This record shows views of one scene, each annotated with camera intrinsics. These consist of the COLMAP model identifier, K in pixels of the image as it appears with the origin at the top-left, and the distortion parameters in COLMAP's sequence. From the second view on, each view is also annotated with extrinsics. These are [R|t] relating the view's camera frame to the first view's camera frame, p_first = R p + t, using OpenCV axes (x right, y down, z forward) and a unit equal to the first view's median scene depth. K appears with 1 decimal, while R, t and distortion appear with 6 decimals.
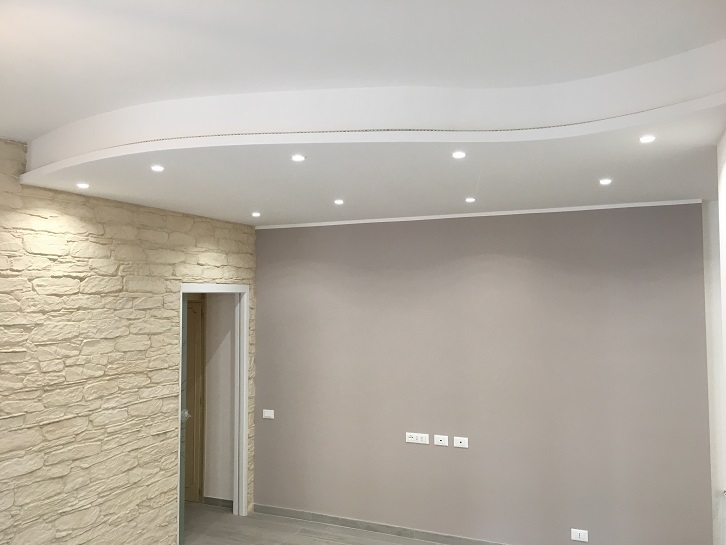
lens RADIAL K [[613.5, 0, 364.8], [0, 613.5, 266.0], [0, 0, 1]] dist [0.036535, -0.058352]
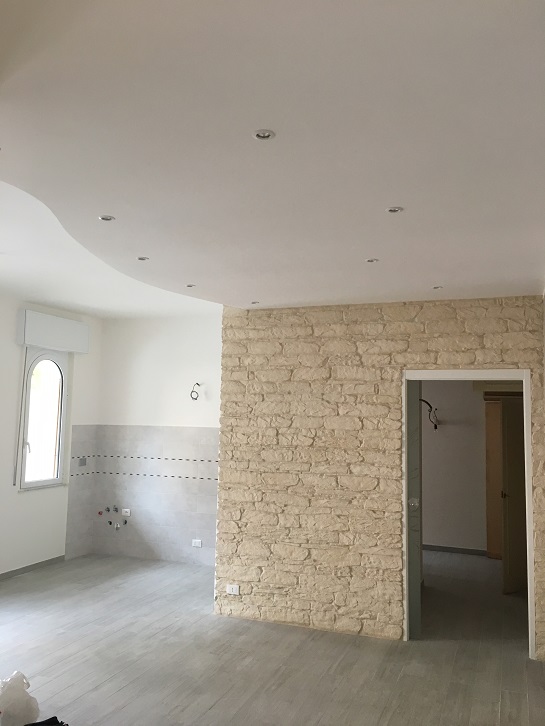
lens RADIAL K [[613.5, 0, 274.6], [0, 613.5, 358.0], [0, 0, 1]] dist [0.036535, -0.058352]
pose [[0.043316, -0.089545, -0.995040, 0.763301], [0.029372, 0.995659, -0.088322, 0.098005], [0.998630, -0.025400, 0.045758, 0.795780]]
